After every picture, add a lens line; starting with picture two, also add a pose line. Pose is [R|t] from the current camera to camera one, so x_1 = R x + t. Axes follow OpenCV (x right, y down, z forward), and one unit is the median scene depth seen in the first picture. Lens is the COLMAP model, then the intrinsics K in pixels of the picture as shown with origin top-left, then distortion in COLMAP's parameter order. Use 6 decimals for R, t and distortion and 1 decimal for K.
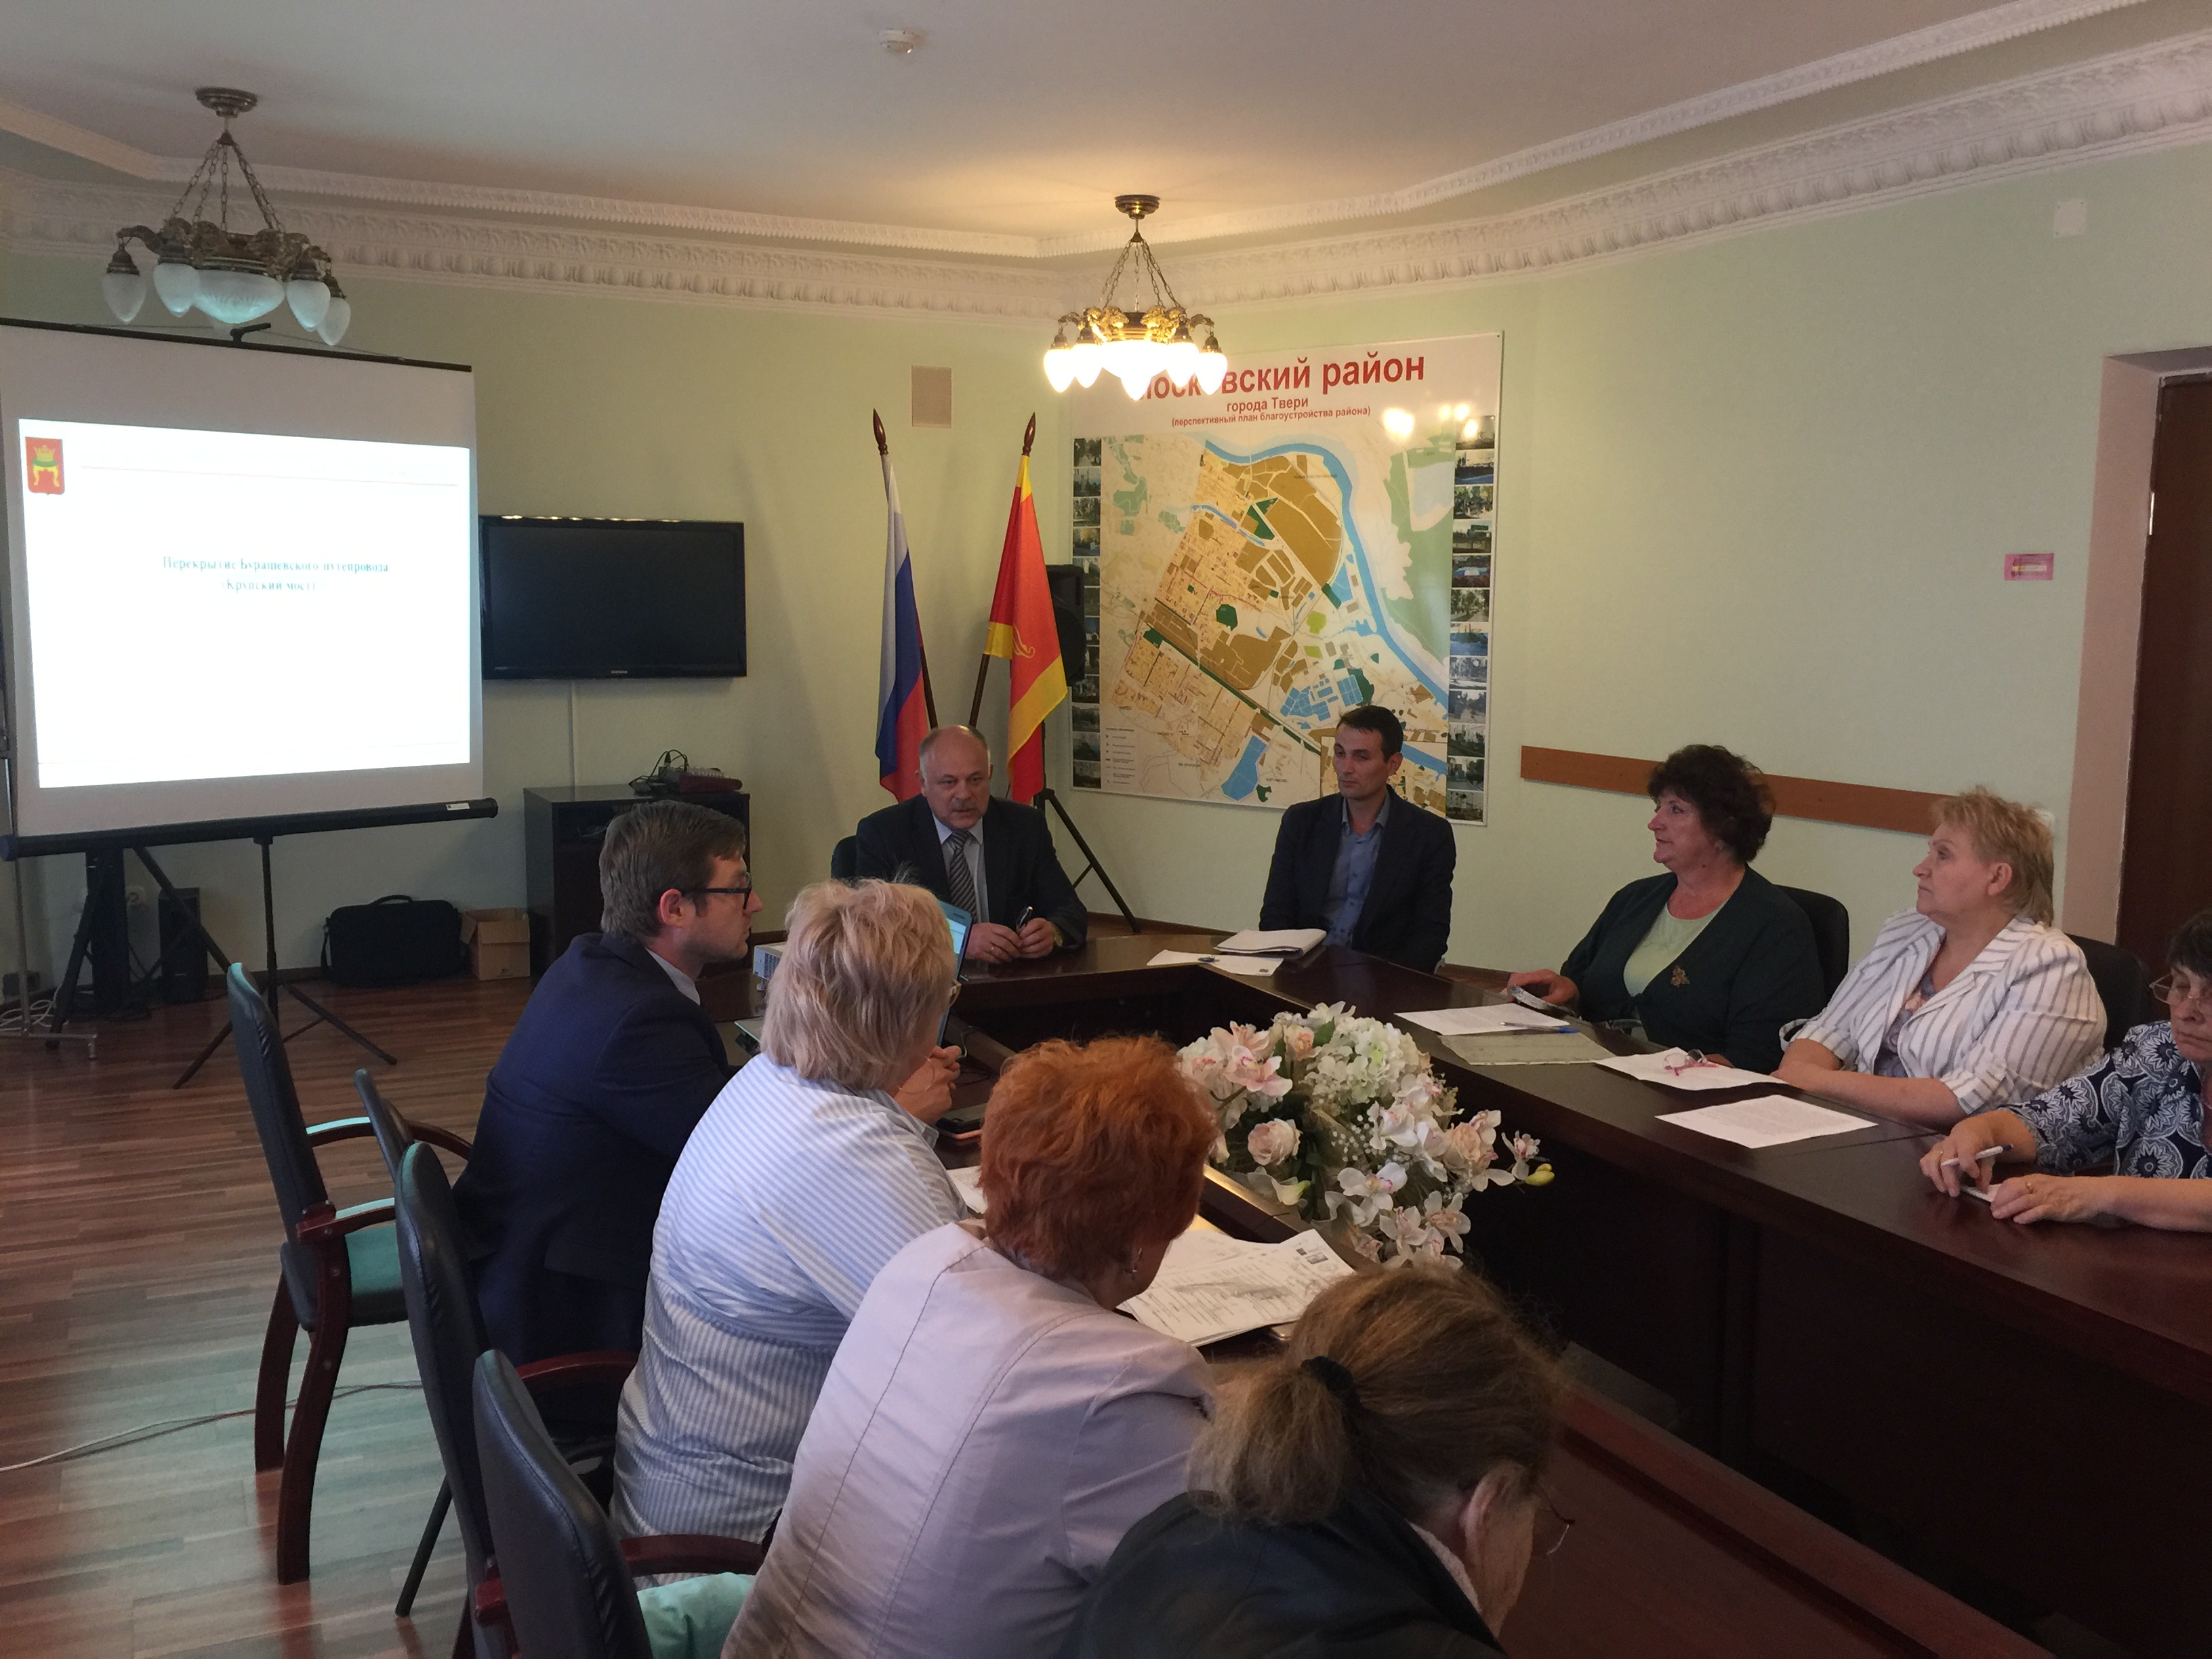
lens RADIAL K [[1872.9, 0, 1108.5], [0, 1872.9, 804.8], [0, 0, 1]] dist [0.087798, -0.148080]
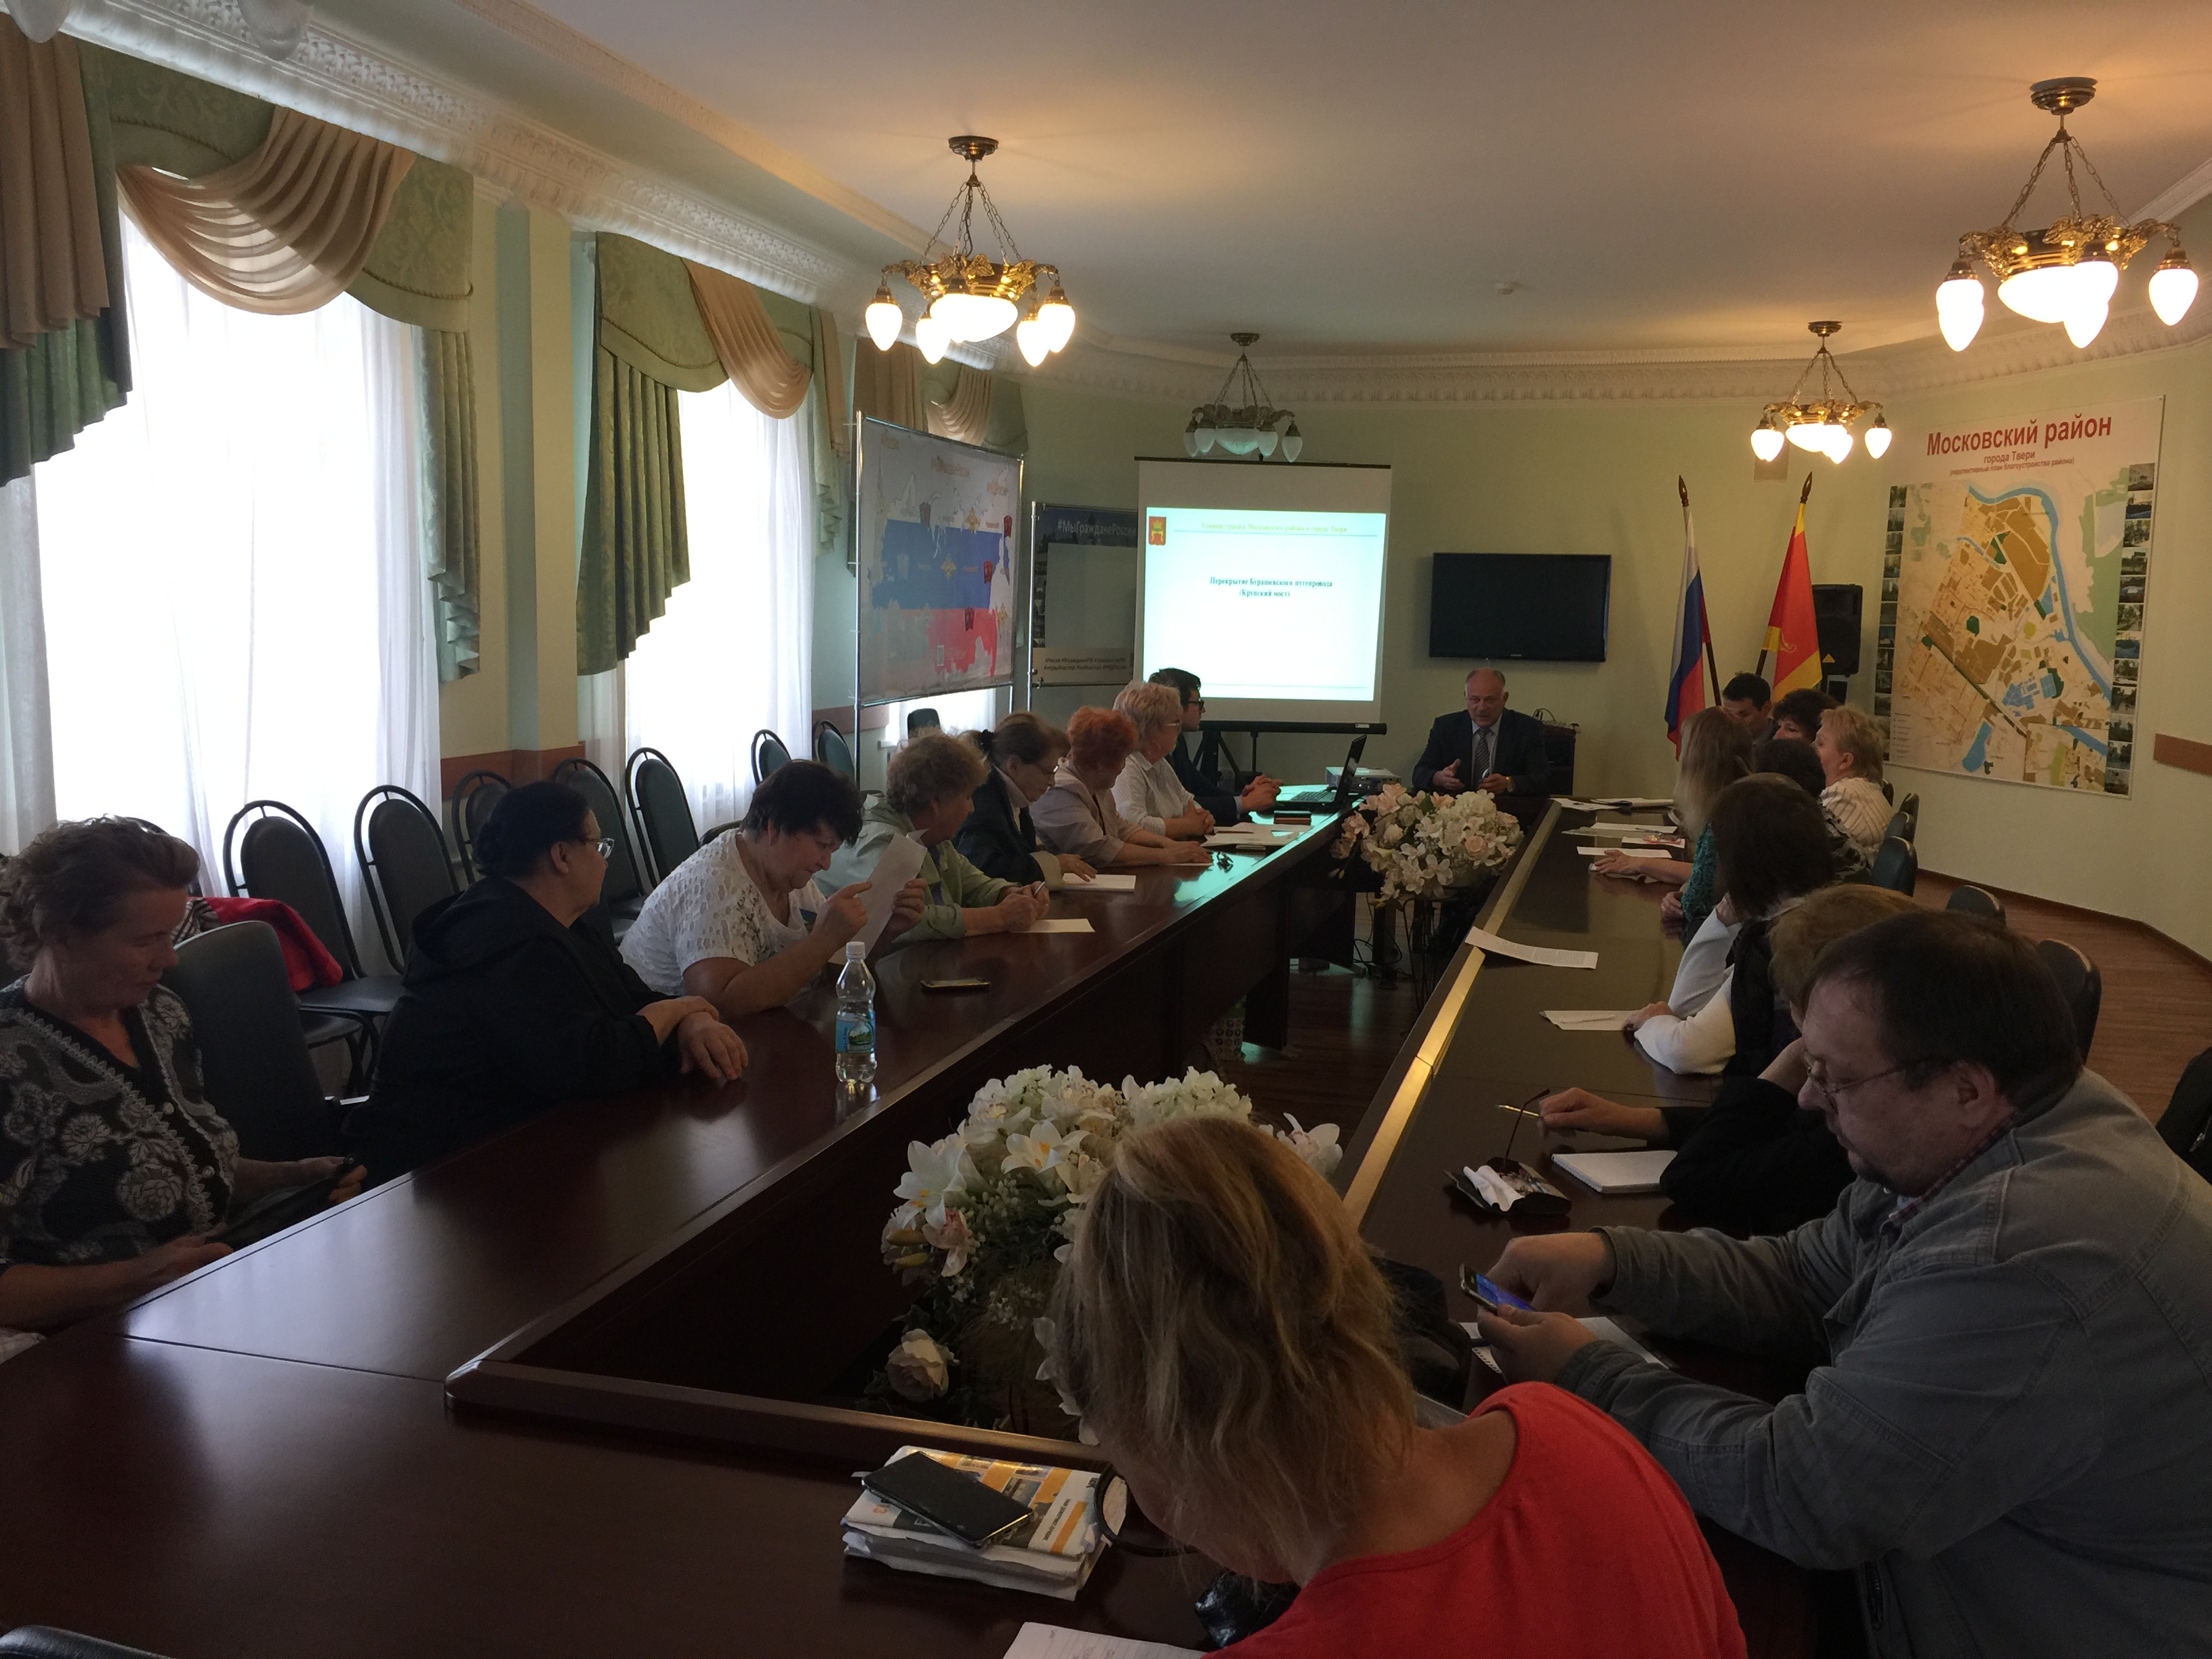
lens RADIAL K [[1863.0, 0, 1120.7], [0, 1863.0, 815.0], [0, 0, 1]] dist [0.078128, -0.109980]
pose [[0.758888, 0.084892, -0.645665, 0.472883], [-0.091822, 0.995511, 0.022966, 0.050962], [0.644716, 0.041857, 0.763276, -0.337643]]
